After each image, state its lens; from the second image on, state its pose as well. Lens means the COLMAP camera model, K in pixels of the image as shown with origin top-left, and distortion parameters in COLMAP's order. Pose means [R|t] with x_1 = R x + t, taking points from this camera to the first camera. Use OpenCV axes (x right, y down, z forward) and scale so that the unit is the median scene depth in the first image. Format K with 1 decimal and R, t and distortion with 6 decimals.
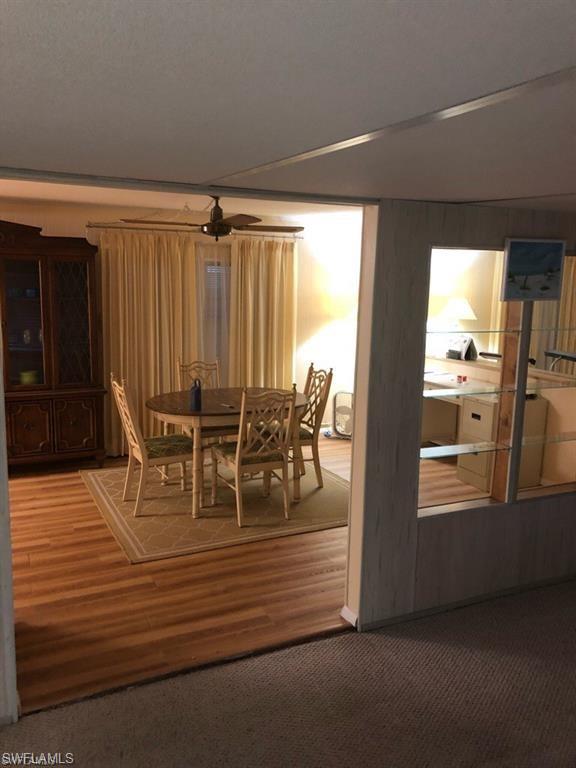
lens RADIAL K [[642.1, 0, 288.0], [0, 642.1, 384.0], [0, 0, 1]] dist [0.034140, -0.004052]
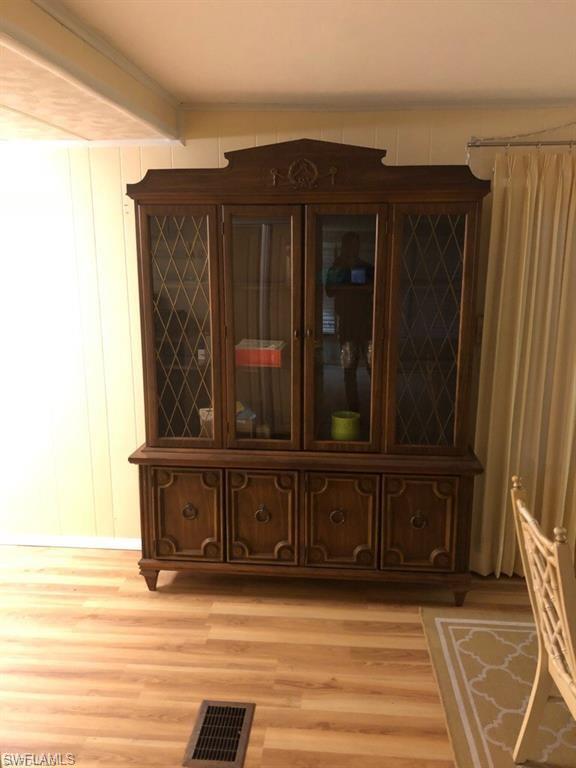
lens RADIAL K [[642.1, 0, 288.0], [0, 642.1, 384.0], [0, 0, 1]] dist [0.034140, -0.004052]
pose [[0.868049, 0.084421, -0.489248, -0.125393], [-0.062732, 0.996189, 0.060592, -0.056745], [0.492499, -0.021905, 0.870037, 0.352776]]
